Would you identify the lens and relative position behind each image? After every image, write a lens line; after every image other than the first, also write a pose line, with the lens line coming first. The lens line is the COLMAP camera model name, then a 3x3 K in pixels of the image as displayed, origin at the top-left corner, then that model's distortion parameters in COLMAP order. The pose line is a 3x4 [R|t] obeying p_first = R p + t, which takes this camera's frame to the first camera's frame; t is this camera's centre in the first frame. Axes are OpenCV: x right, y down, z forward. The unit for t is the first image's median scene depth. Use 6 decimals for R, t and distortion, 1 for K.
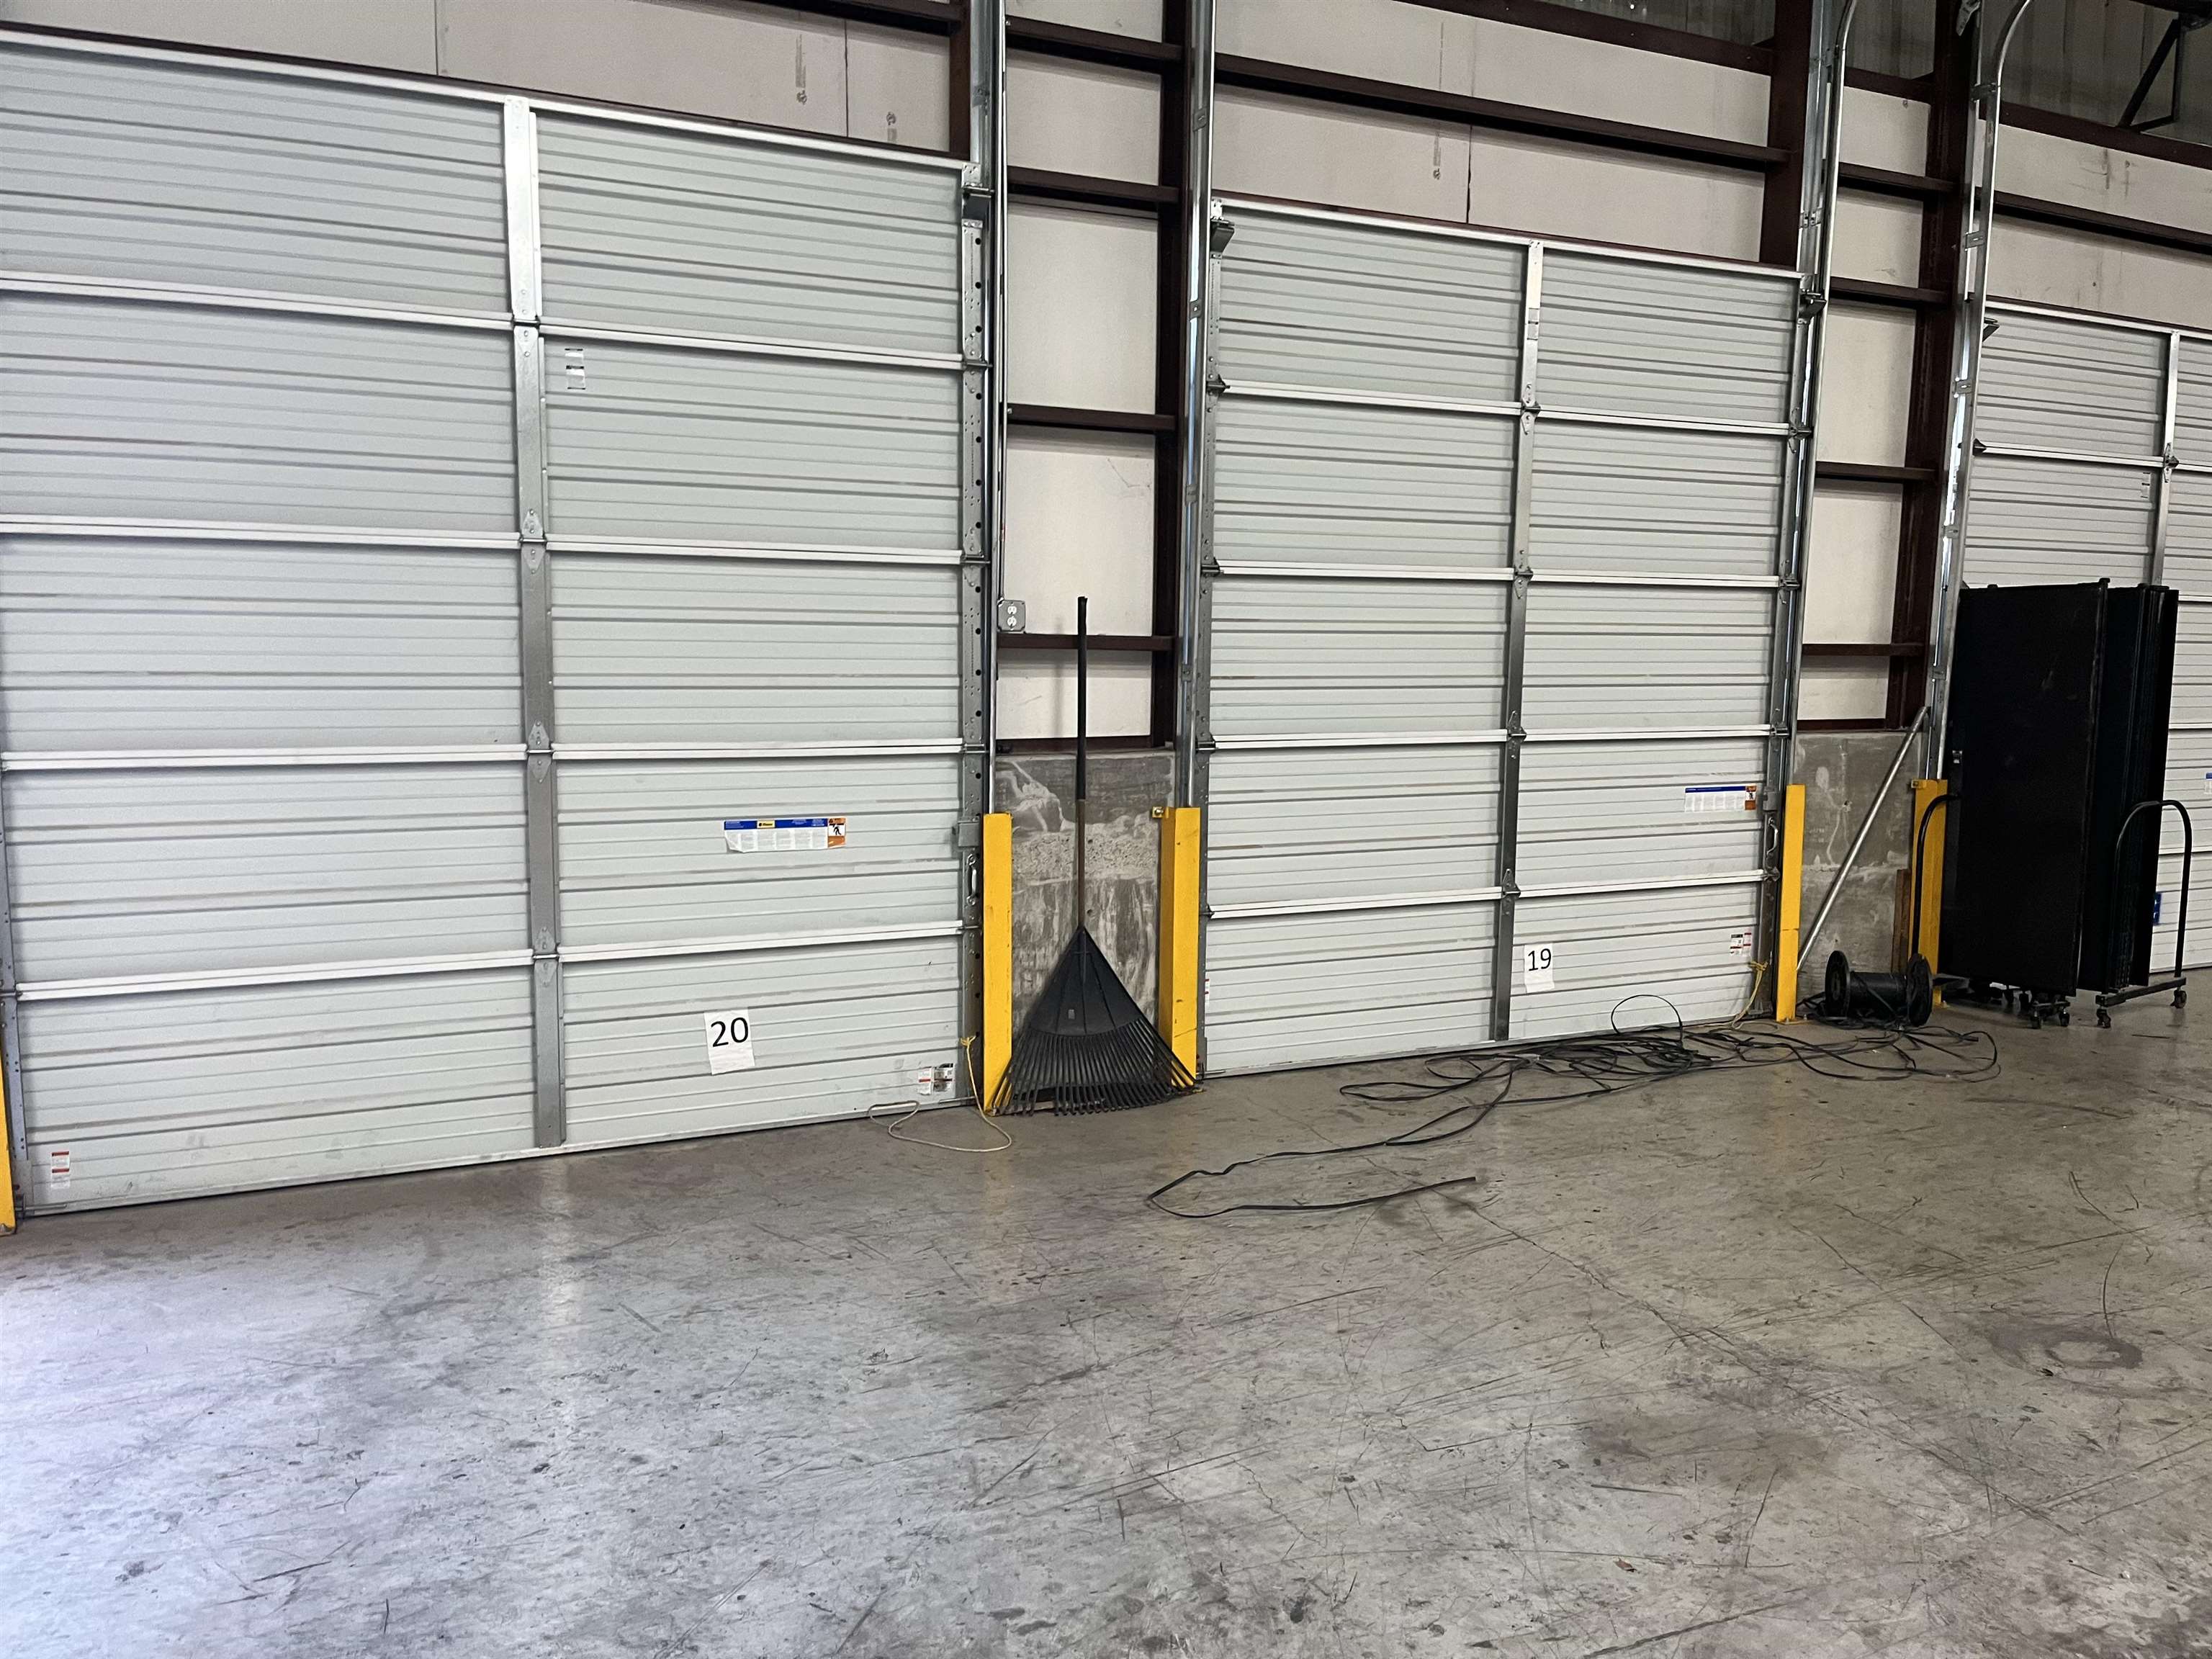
lens RADIAL K [[1663.2, 0, 1107.0], [0, 1663.2, 843.1], [0, 0, 1]] dist [0.076200, -0.097521]
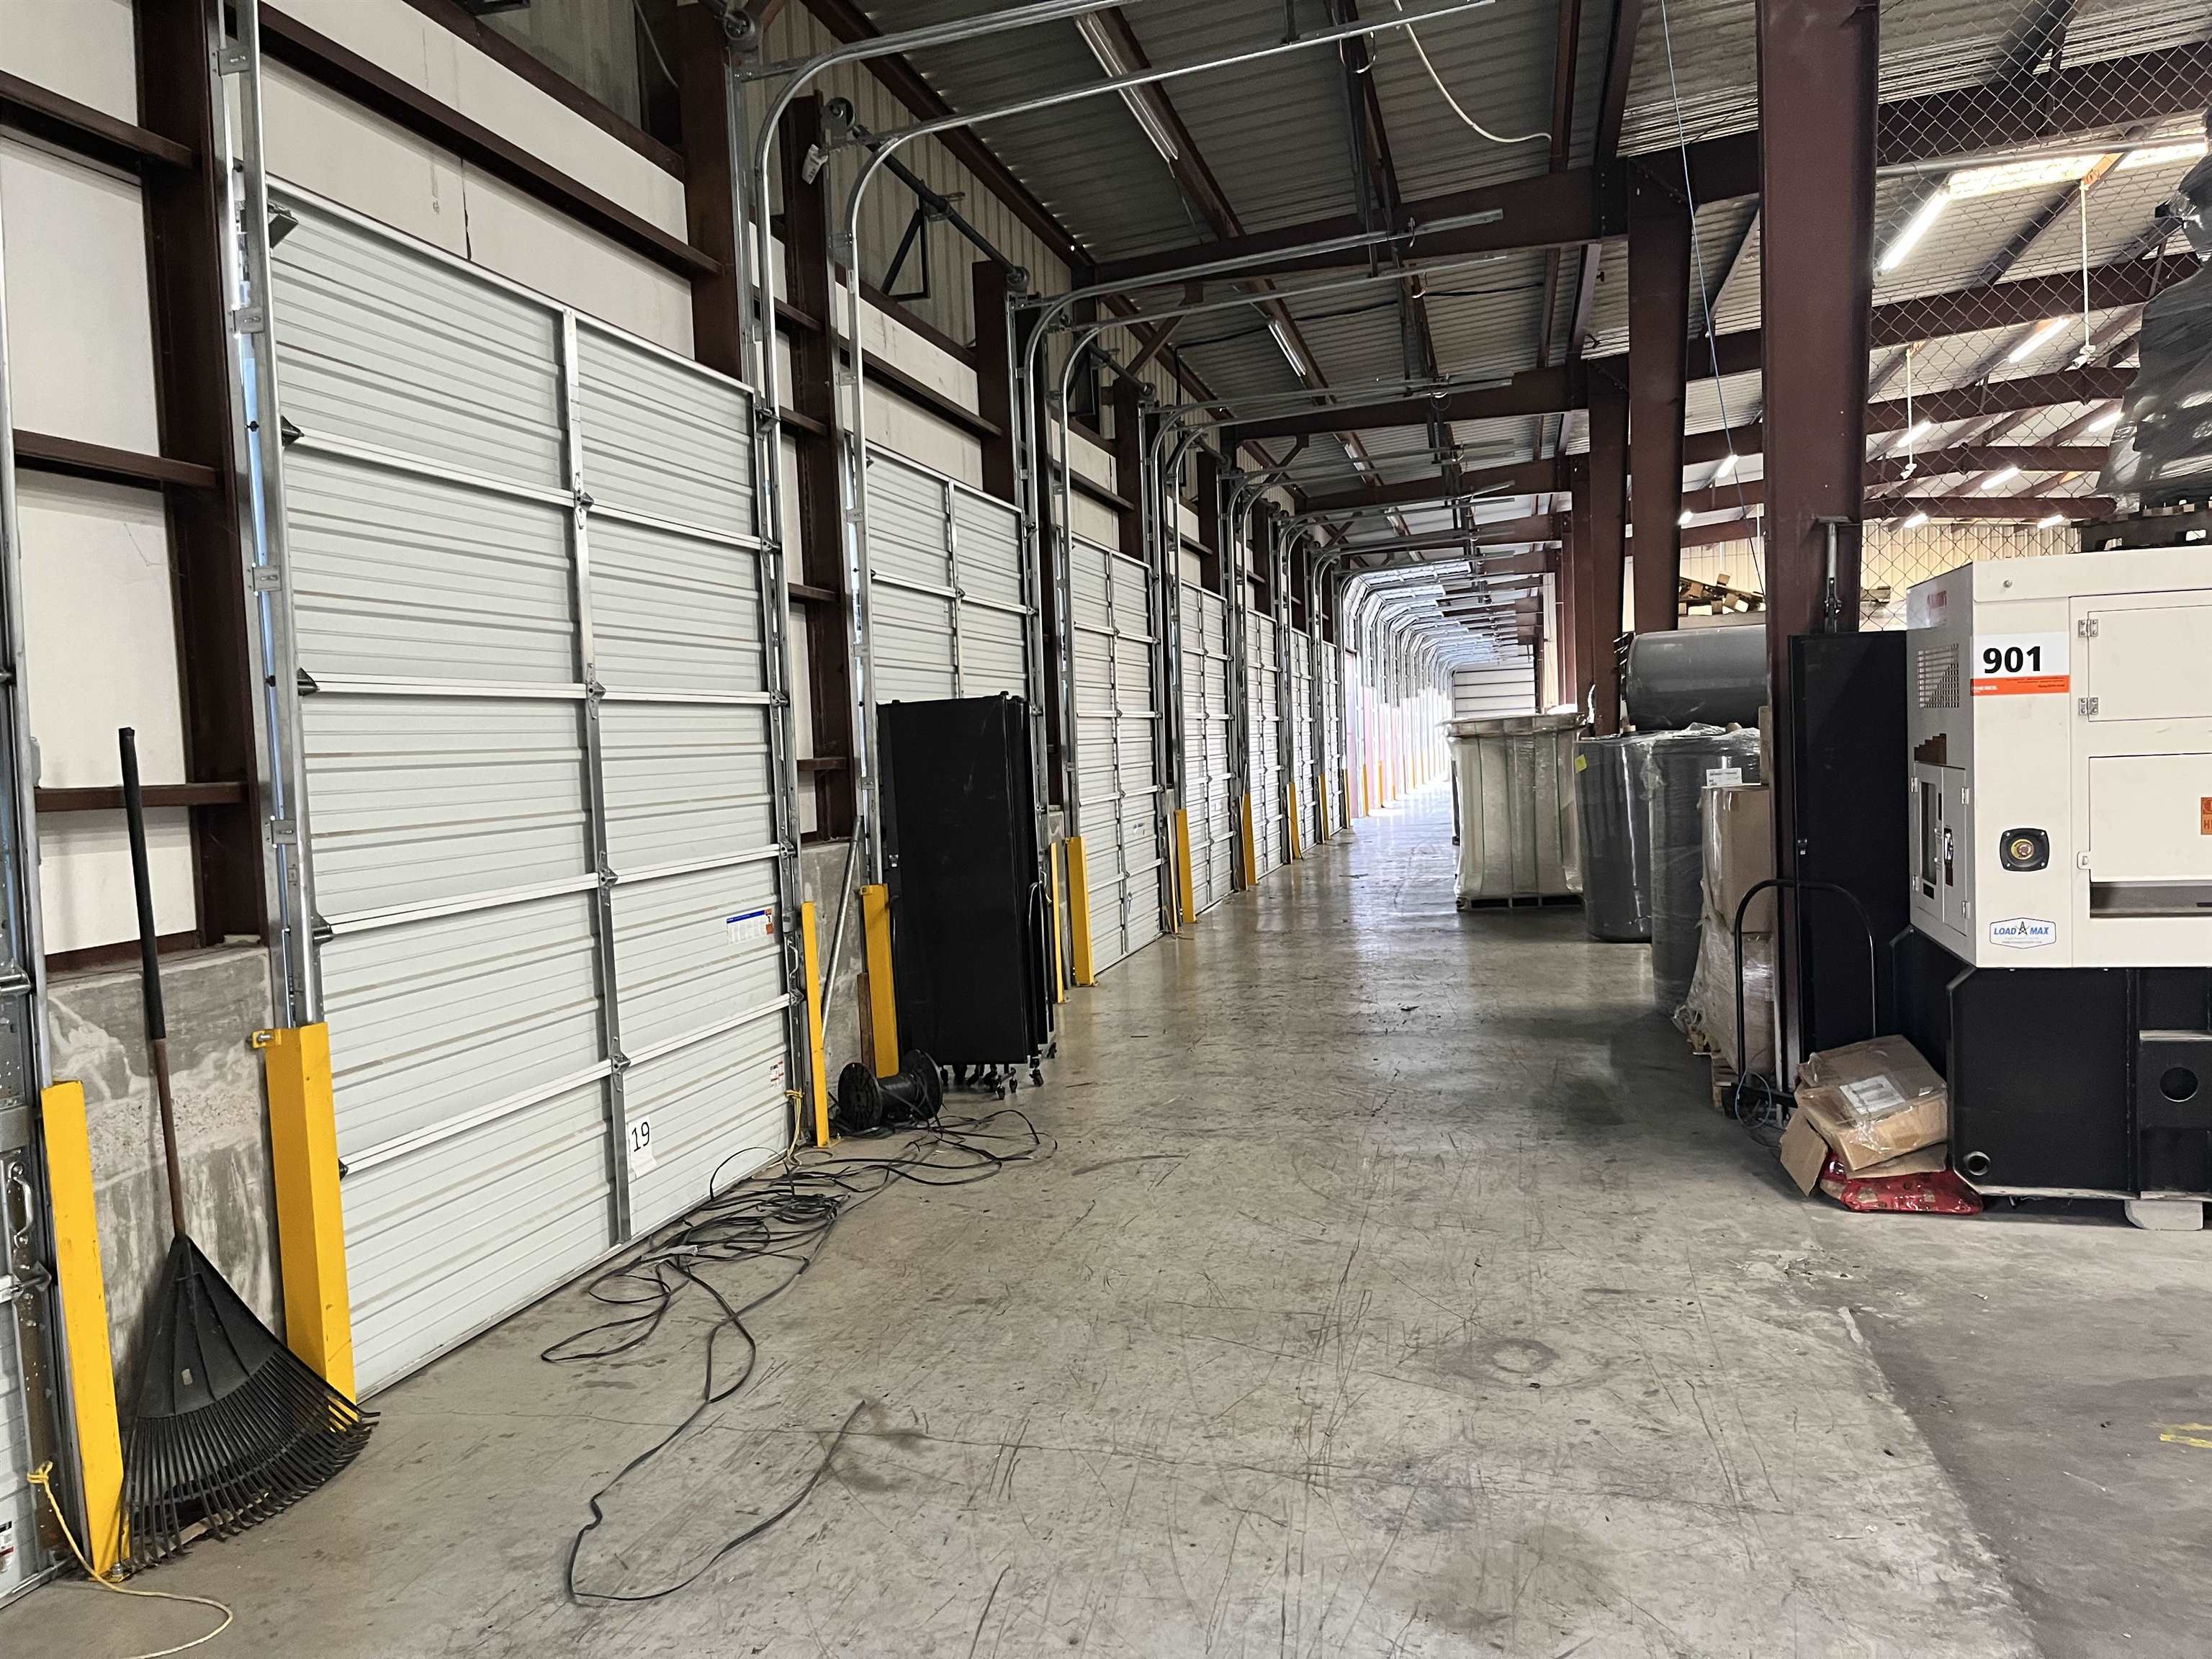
lens RADIAL K [[1663.2, 0, 1107.0], [0, 1663.2, 843.1], [0, 0, 1]] dist [0.076200, -0.097521]
pose [[0.638511, -0.084147, 0.764999, -0.268083], [0.143051, 0.989659, -0.010539, -0.041179], [-0.756201, 0.116164, 0.643945, 0.286505]]
